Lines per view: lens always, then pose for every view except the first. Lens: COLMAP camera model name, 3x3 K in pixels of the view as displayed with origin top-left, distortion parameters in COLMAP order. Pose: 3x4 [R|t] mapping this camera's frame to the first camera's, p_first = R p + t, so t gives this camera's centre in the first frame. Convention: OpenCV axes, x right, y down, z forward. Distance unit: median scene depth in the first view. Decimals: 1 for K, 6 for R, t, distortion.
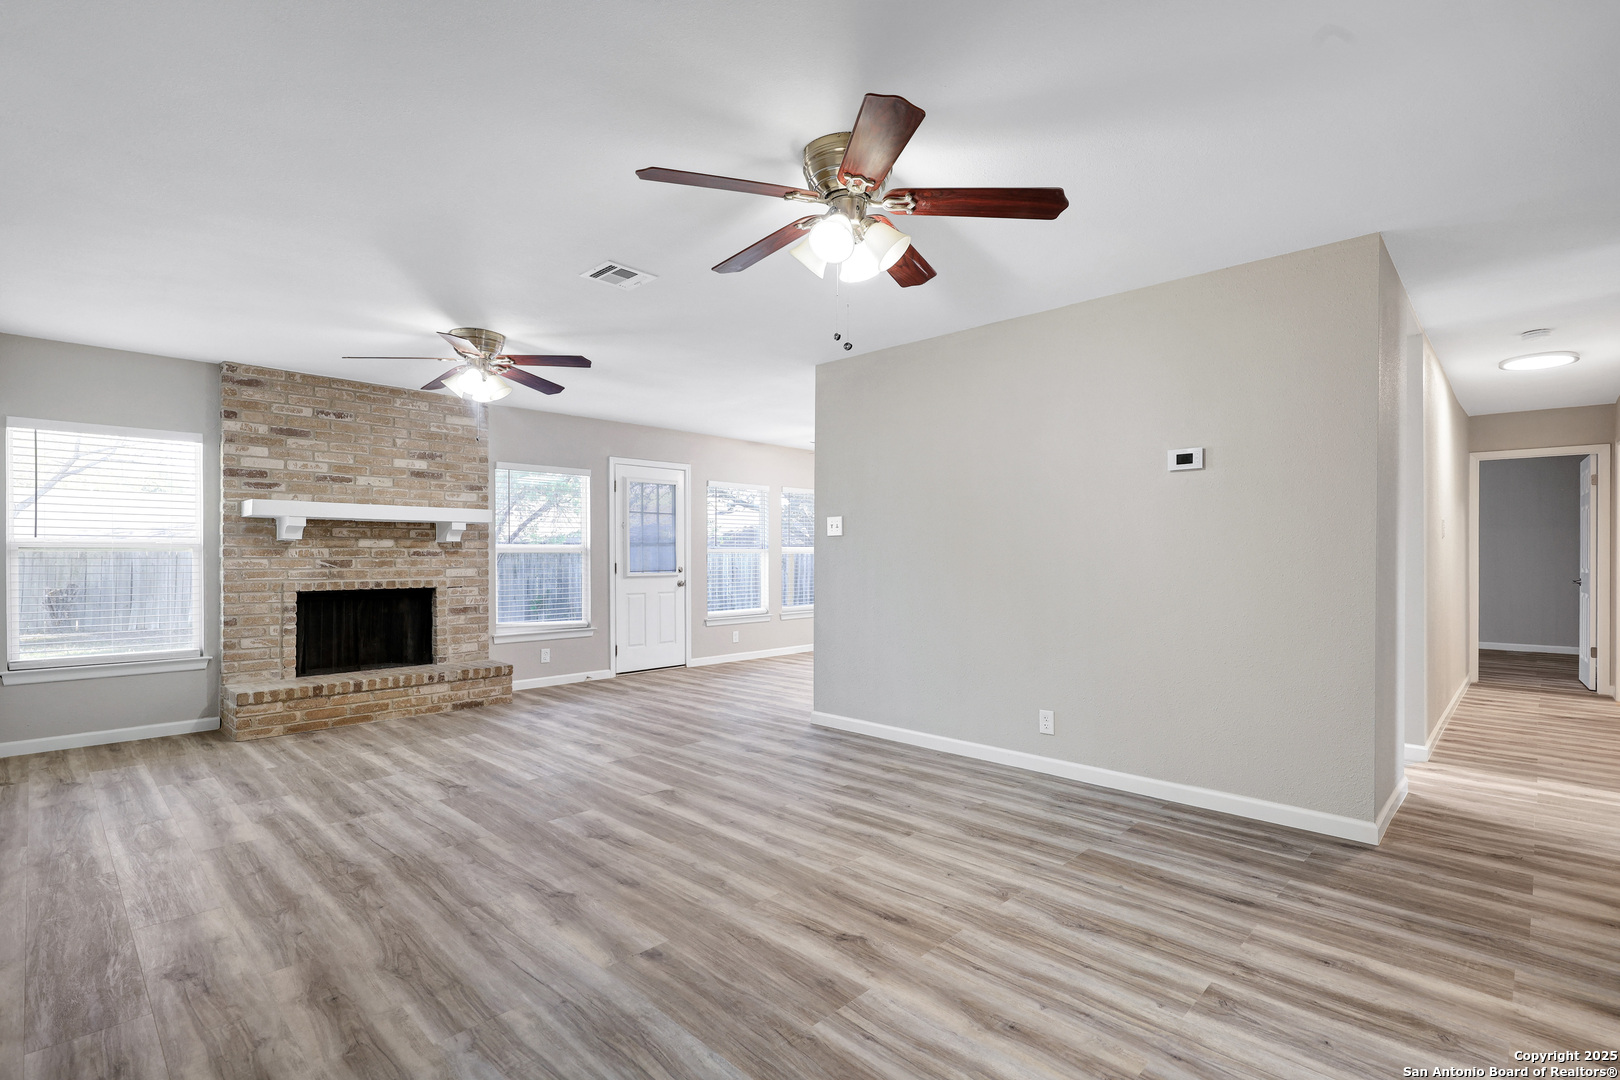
lens RADIAL K [[750.1, 0, 814.8], [0, 750.1, 556.3], [0, 0, 1]] dist [0.002773, 0.000034]
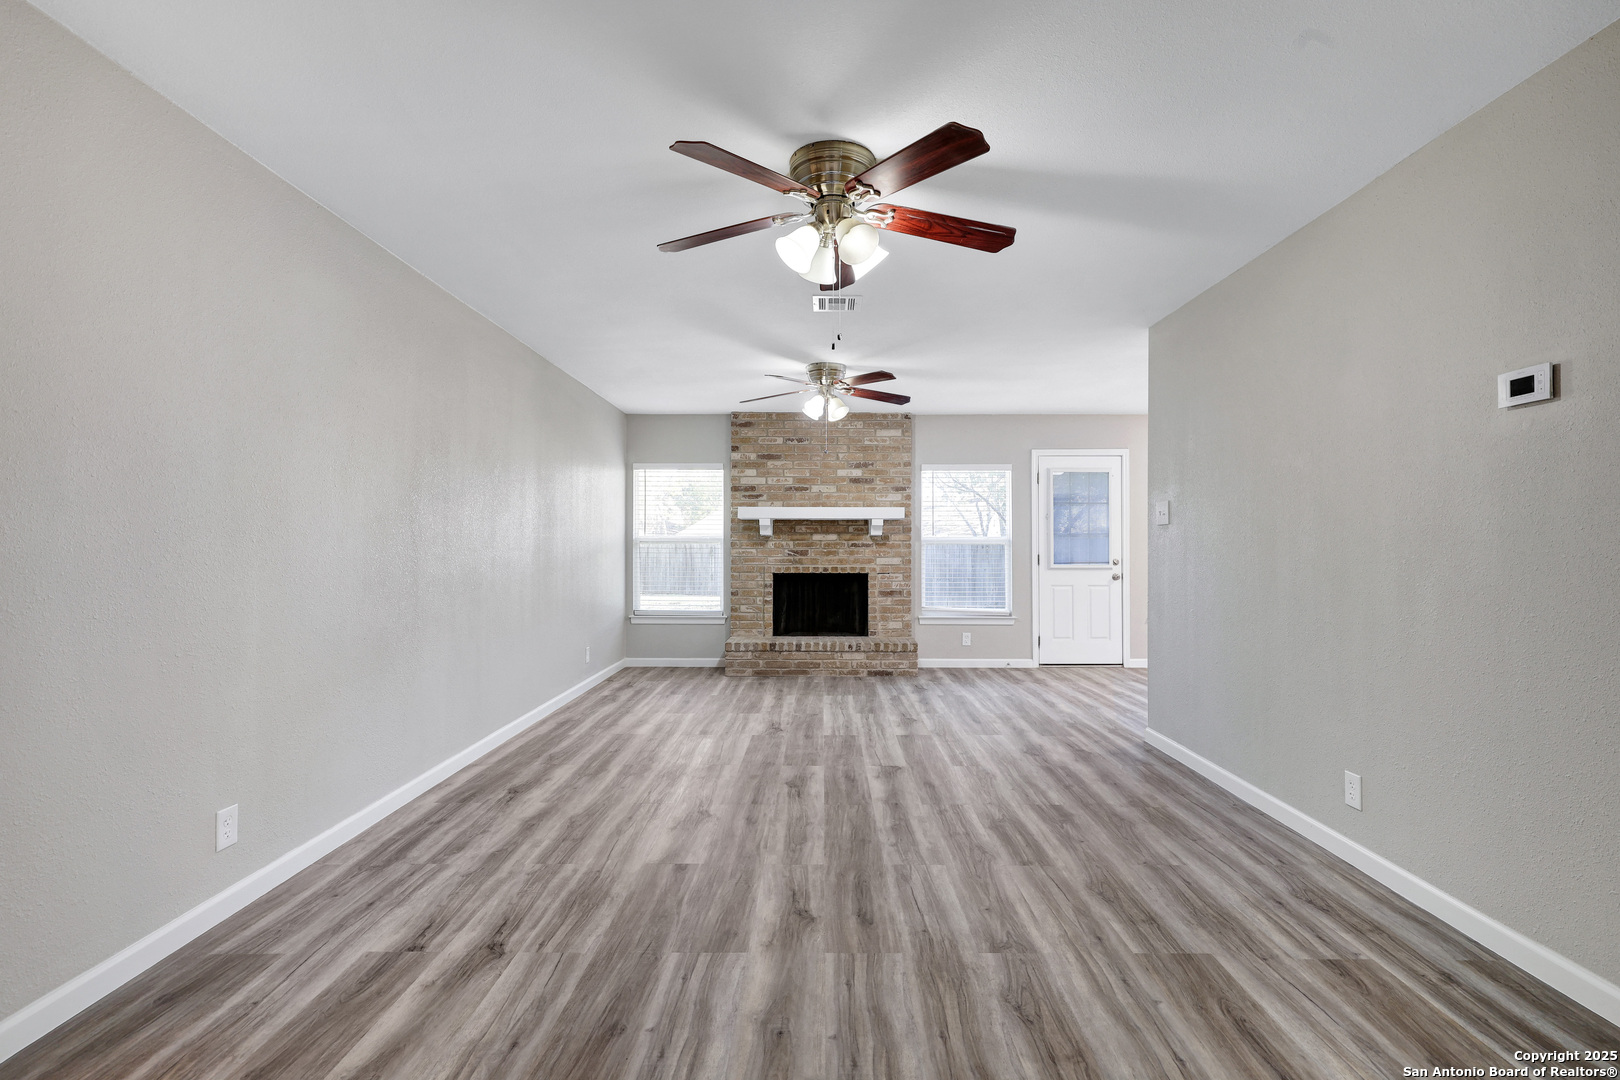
lens RADIAL K [[743.9, 0, 815.2], [0, 743.9, 540.9], [0, 0, 1]] dist [0.000508, -0.000259]
pose [[0.692030, -0.004034, -0.721857, 0.342814], [-0.001823, 0.999971, -0.007335, -0.001697], [0.721866, 0.006392, 0.692003, 0.124316]]
